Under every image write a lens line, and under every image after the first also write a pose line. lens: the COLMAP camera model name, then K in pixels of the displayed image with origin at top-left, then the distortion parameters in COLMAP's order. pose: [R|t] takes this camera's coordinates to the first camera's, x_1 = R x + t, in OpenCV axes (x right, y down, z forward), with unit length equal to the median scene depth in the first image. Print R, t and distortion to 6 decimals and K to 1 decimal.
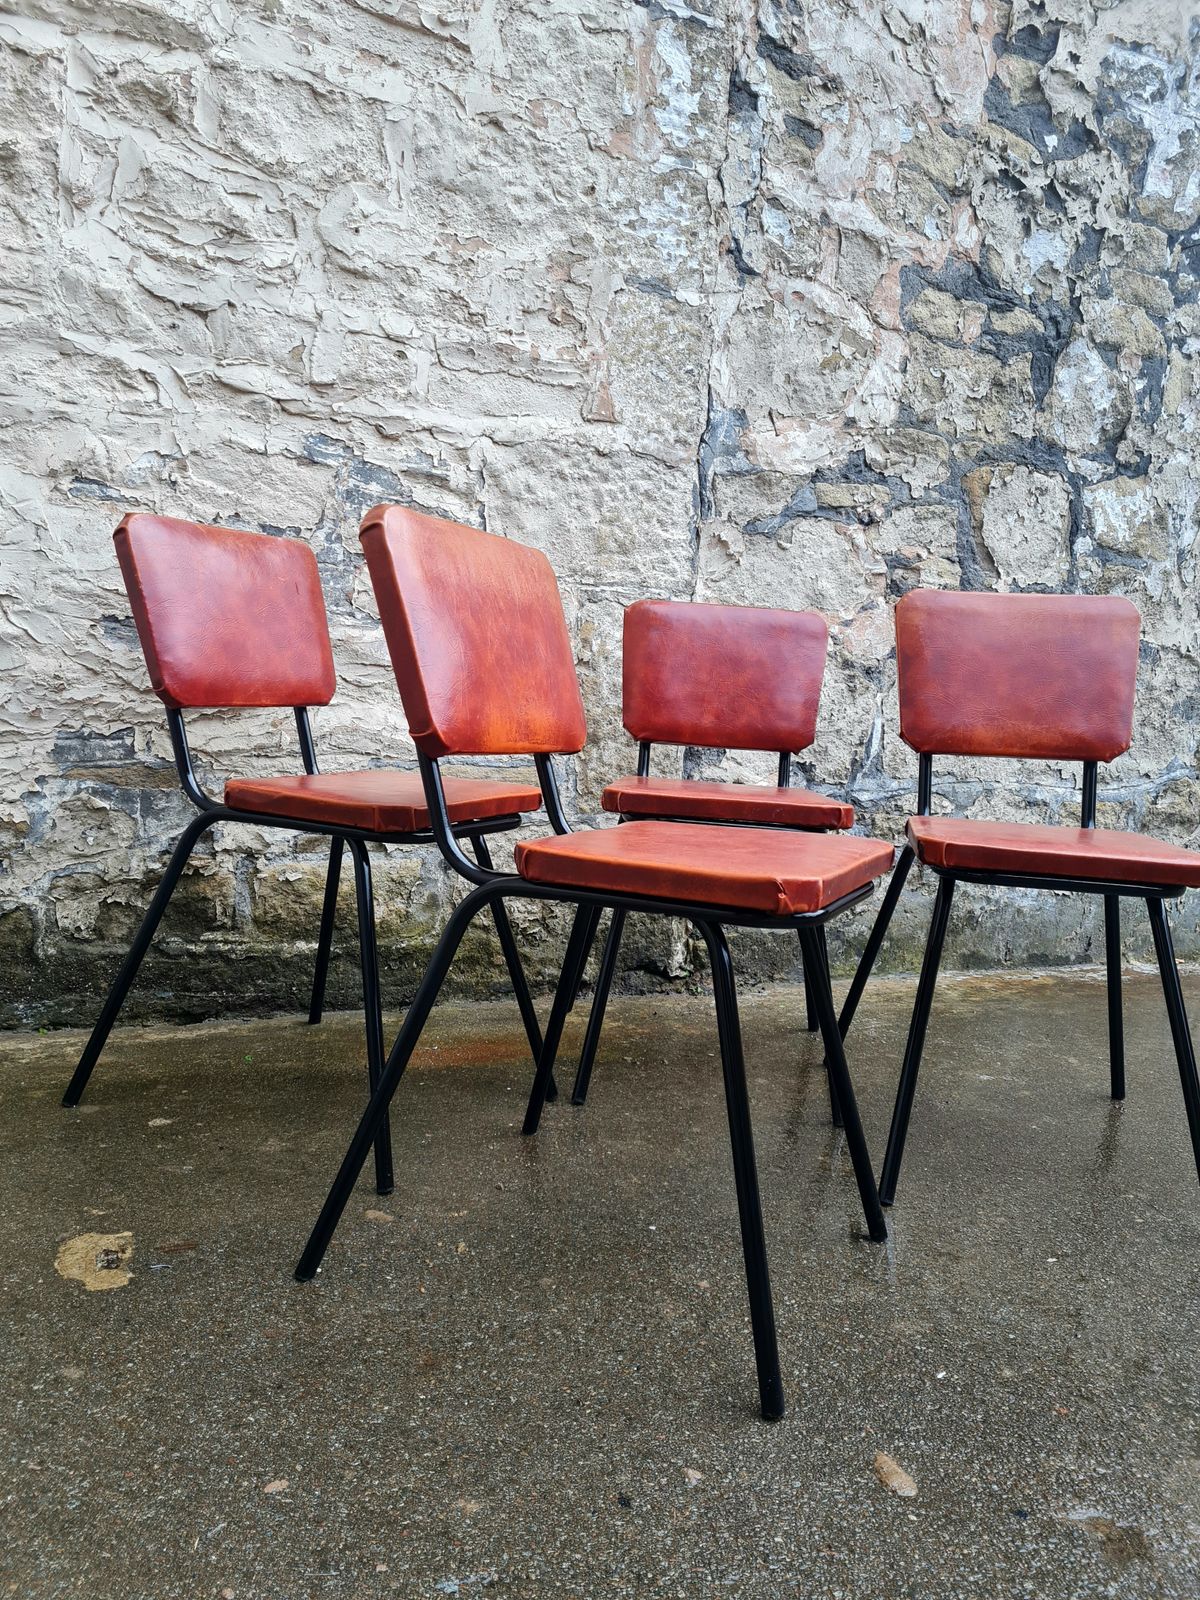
lens RADIAL K [[1200.8, 0, 592.5], [0, 1200.8, 791.3], [0, 0, 1]] dist [0.069132, -0.062221]
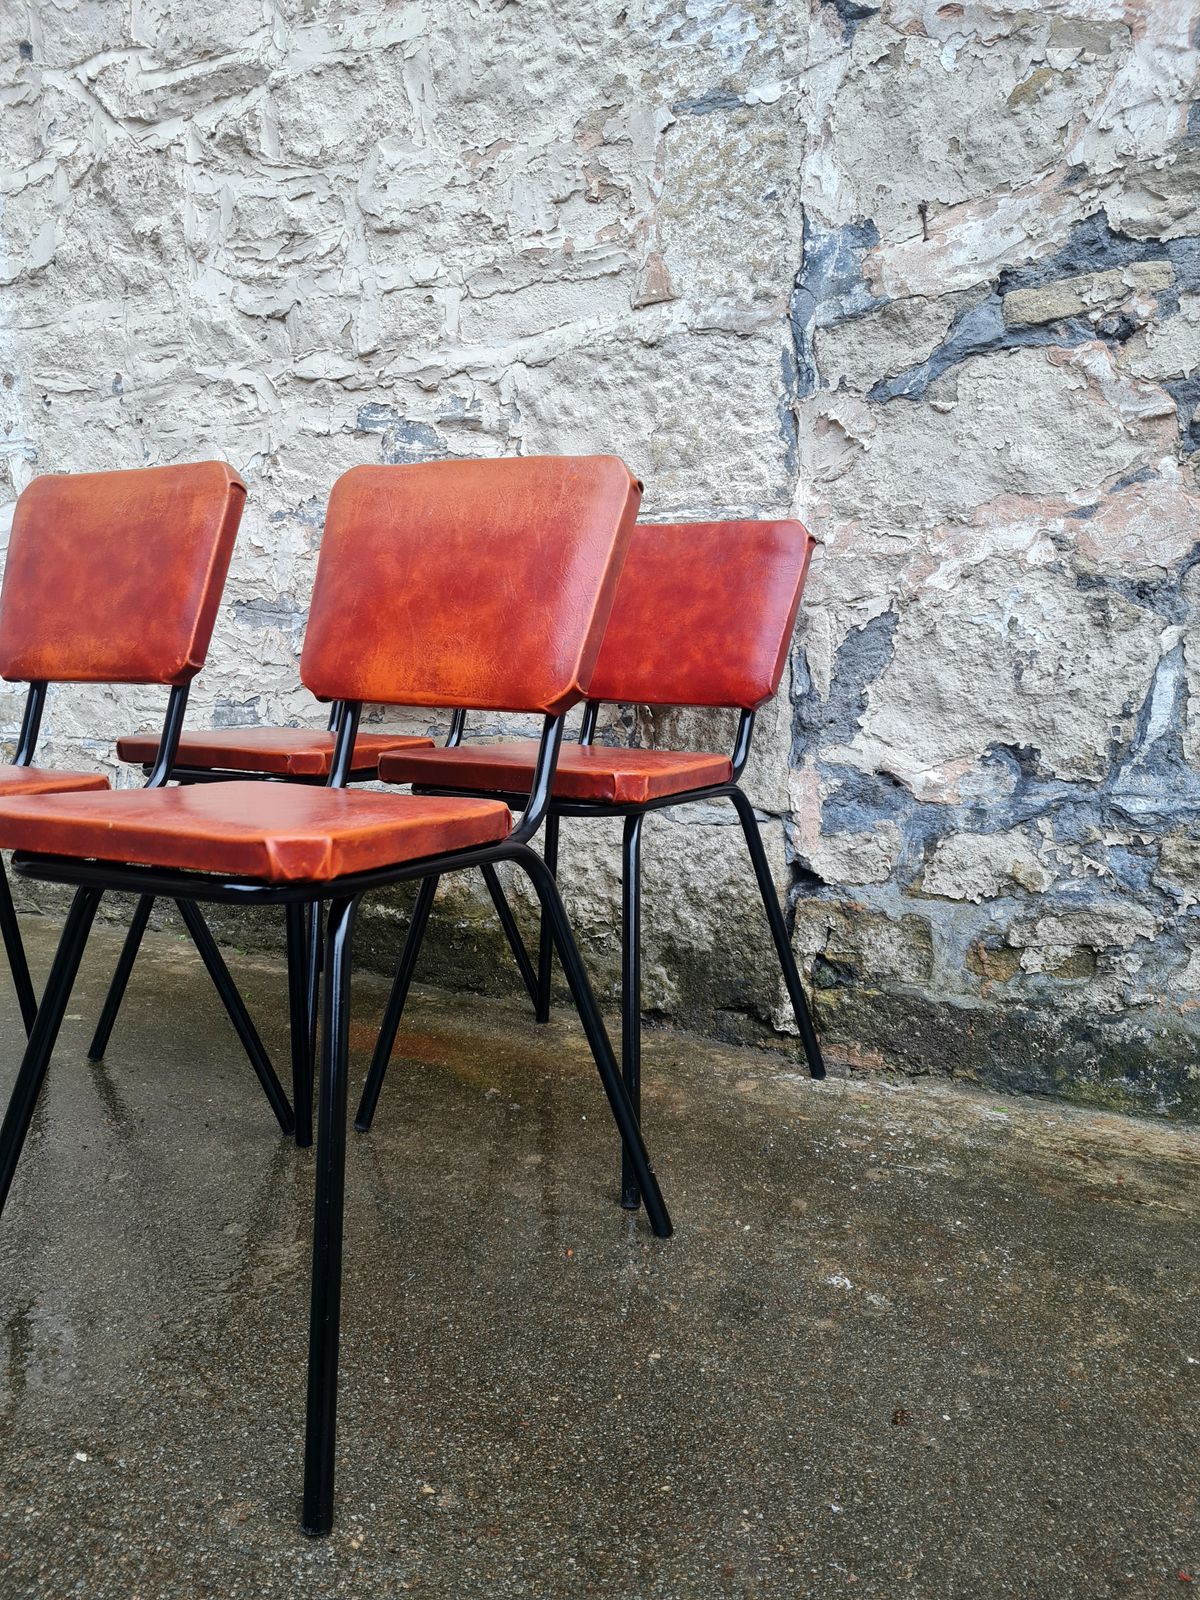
lens RADIAL K [[1200.8, 0, 596.4], [0, 1200.8, 802.8], [0, 0, 1]] dist [0.069132, -0.062221]
pose [[0.570949, 0.047612, -0.819604, 0.638058], [-0.056130, 0.998245, 0.018888, 0.007516], [0.819065, 0.035220, 0.572619, 0.513326]]
